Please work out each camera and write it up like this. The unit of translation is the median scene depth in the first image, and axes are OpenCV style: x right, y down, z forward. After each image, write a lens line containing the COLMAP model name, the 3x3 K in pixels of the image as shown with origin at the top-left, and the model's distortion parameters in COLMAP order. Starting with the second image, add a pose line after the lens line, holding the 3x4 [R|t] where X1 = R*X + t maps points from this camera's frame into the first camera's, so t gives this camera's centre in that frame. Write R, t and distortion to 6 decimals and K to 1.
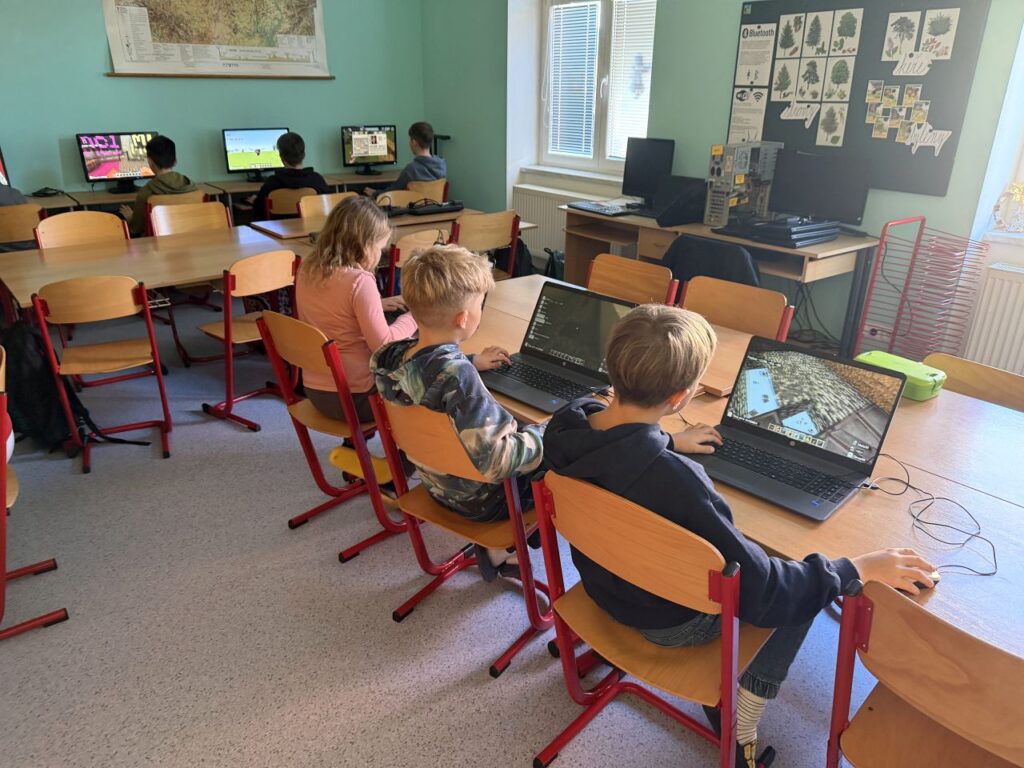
lens RADIAL K [[732.6, 0, 513.7], [0, 732.6, 384.1], [0, 0, 1]] dist [0.022759, -0.041163]
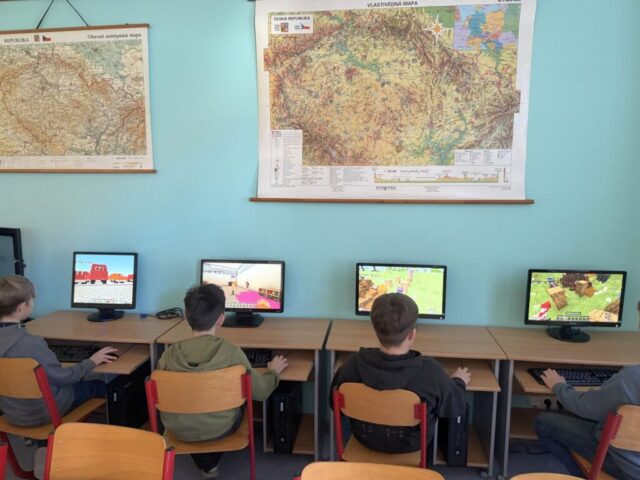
lens RADIAL K [[441.2, 0, 325.4], [0, 441.2, 242.4], [0, 0, 1]] dist [0.045993, -0.041175]
pose [[0.696253, 0.080914, -0.713221, -0.108207], [-0.266170, 0.951891, -0.151846, -0.386869], [0.666622, 0.295562, 0.684294, 0.866768]]
